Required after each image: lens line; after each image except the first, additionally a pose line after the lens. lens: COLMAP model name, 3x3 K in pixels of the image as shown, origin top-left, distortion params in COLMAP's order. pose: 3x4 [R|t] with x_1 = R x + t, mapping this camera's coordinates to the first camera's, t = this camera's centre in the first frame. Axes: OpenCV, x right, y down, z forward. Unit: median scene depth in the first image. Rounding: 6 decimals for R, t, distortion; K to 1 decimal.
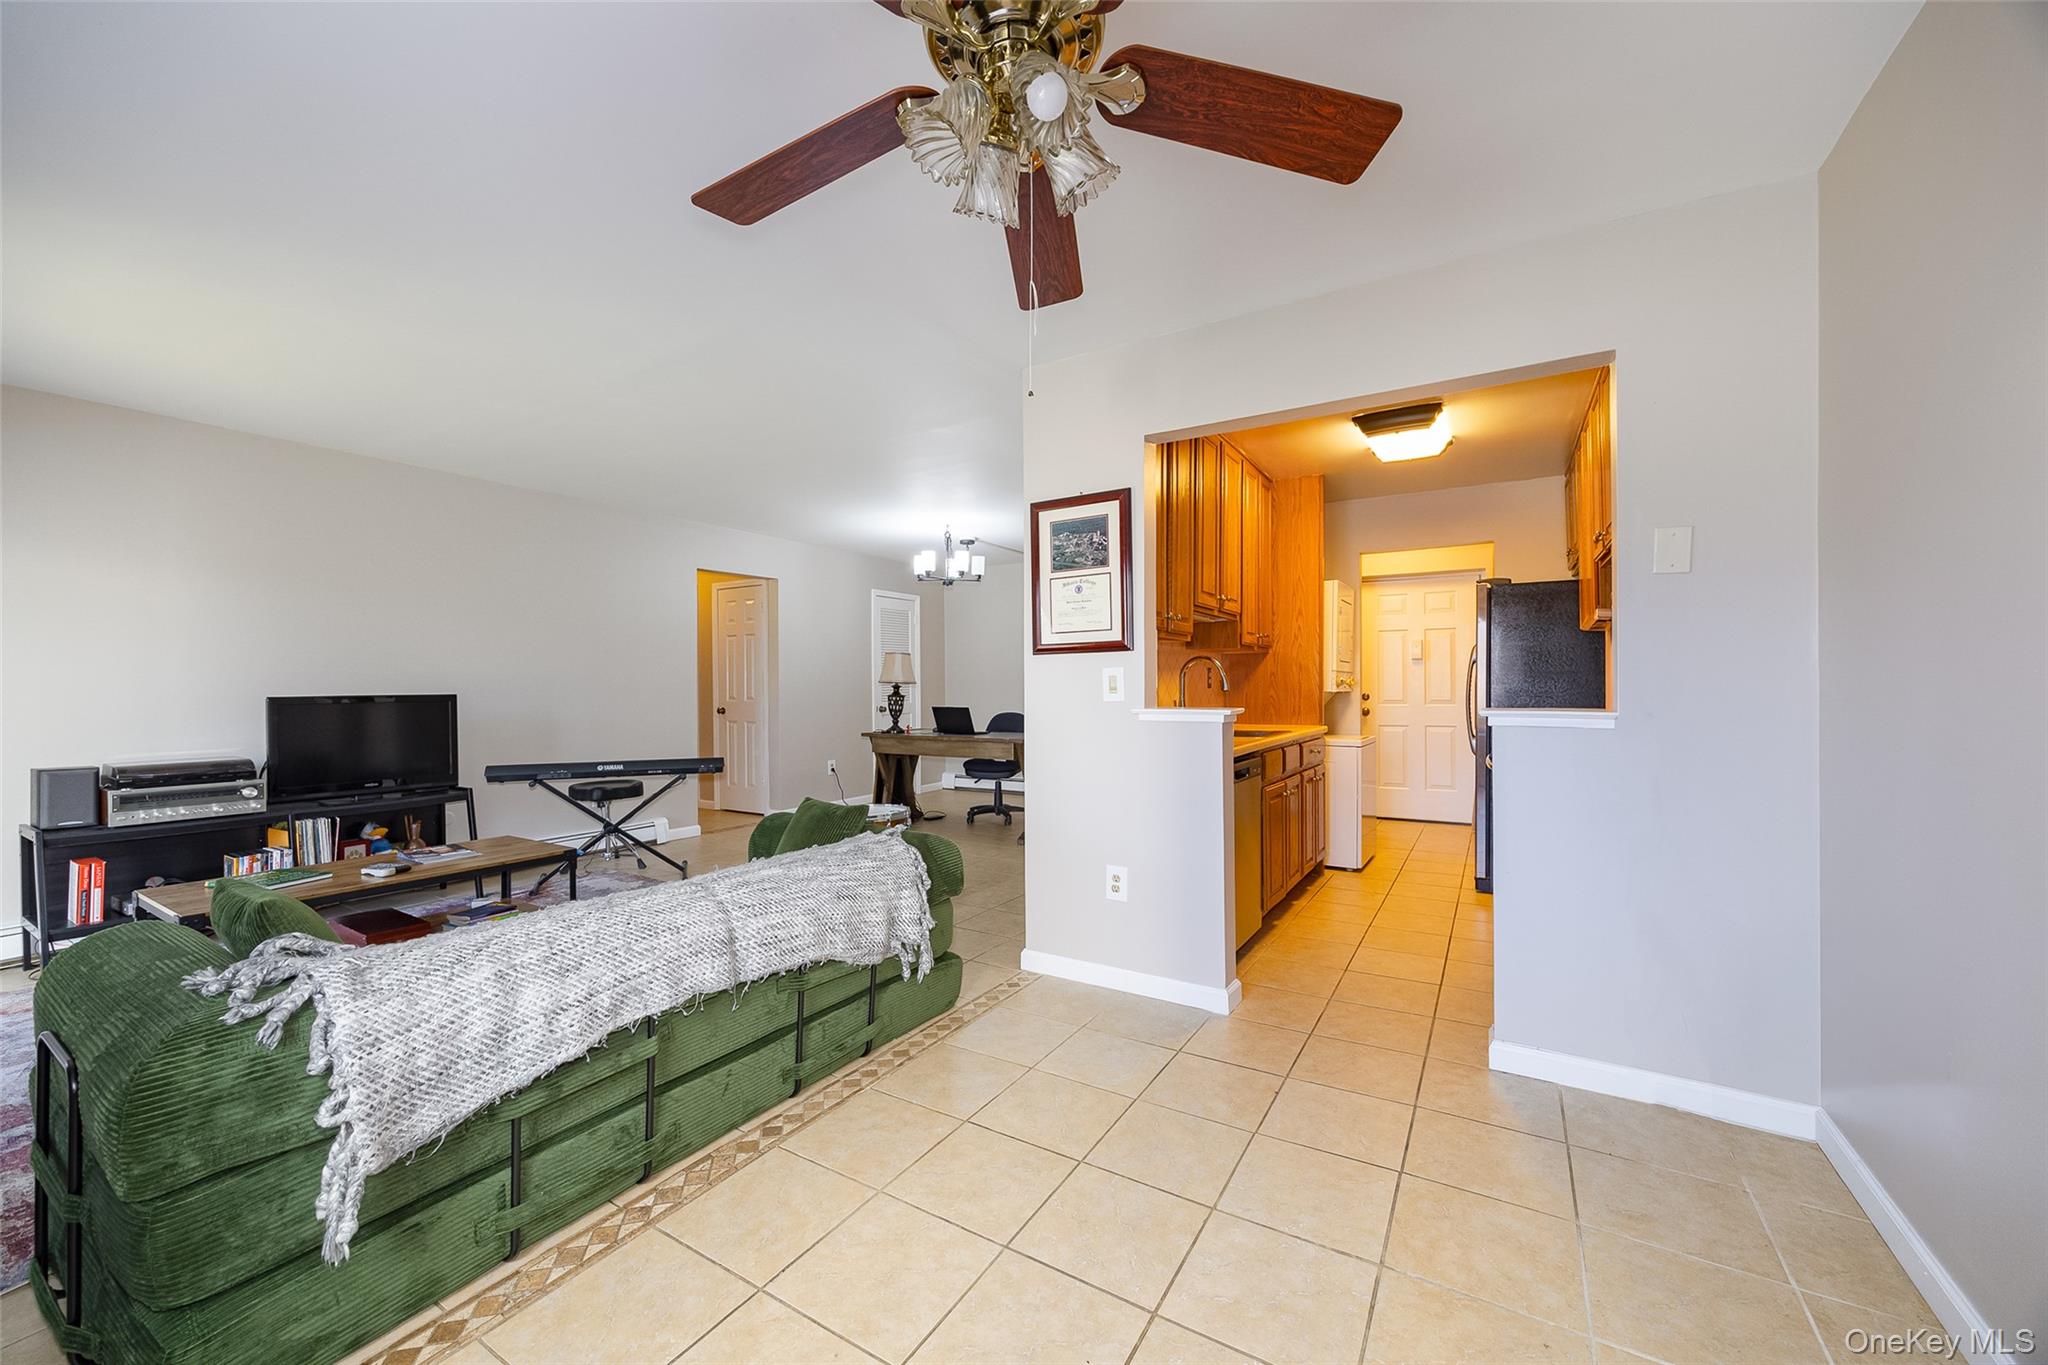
lens RADIAL K [[781.8, 0, 1024.0], [0, 781.8, 682.5], [0, 0, 1]] dist [0.000666, 0.000034]
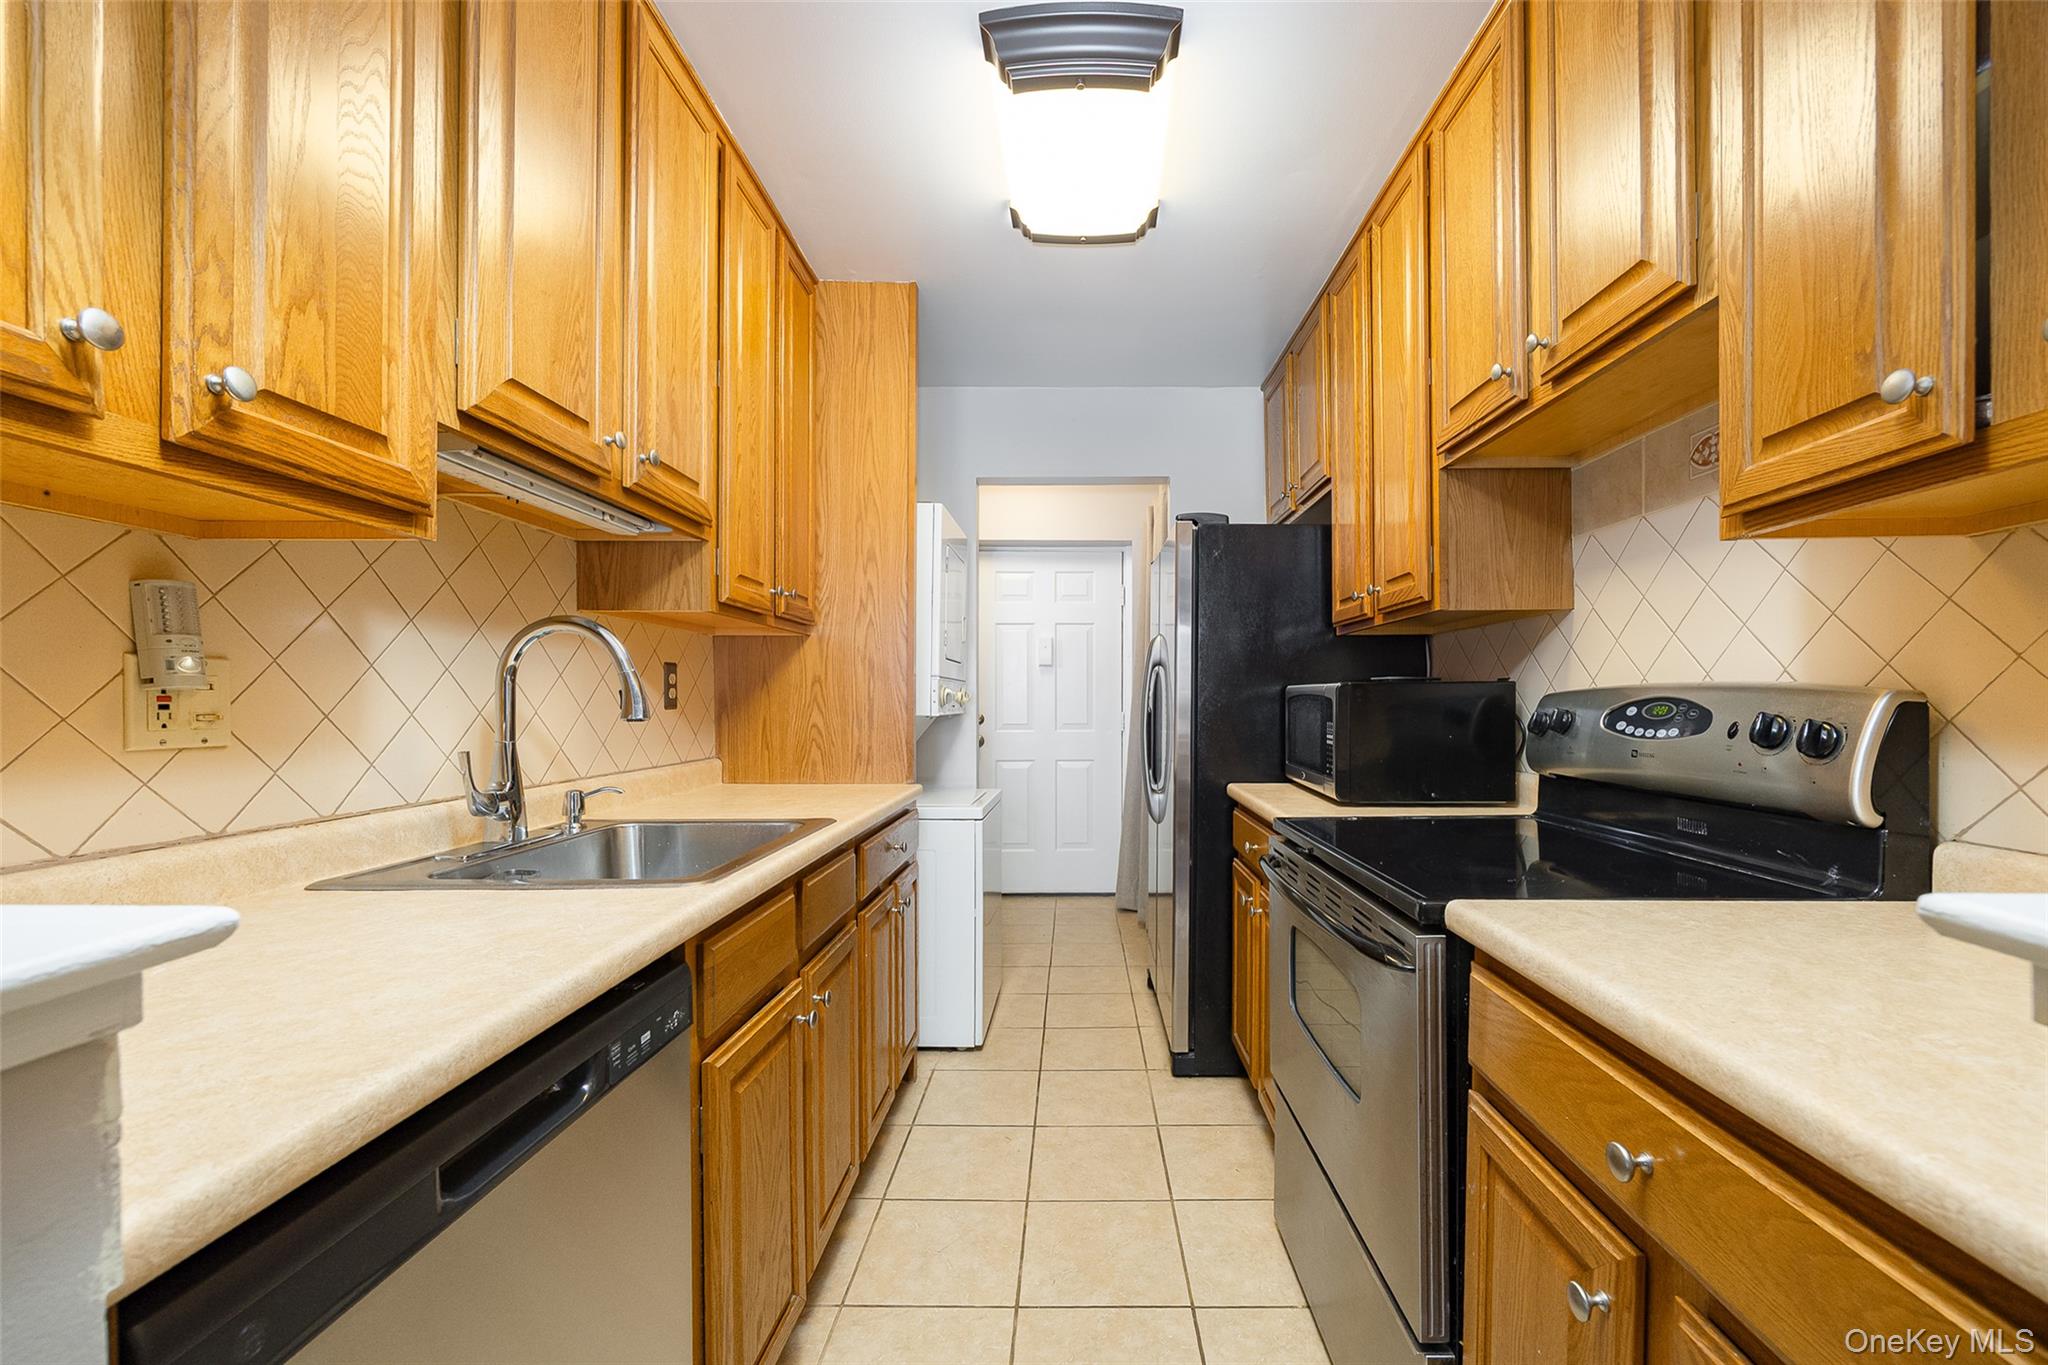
lens RADIAL K [[817.7, 0, 1022.7], [0, 817.7, 698.0], [0, 0, 1]] dist [0.000198, 0.000008]
pose [[0.887529, 0.001533, 0.460750, 0.155241], [-0.002515, 0.999996, 0.001518, -0.000654], [-0.460746, -0.002506, 0.887529, 0.384434]]
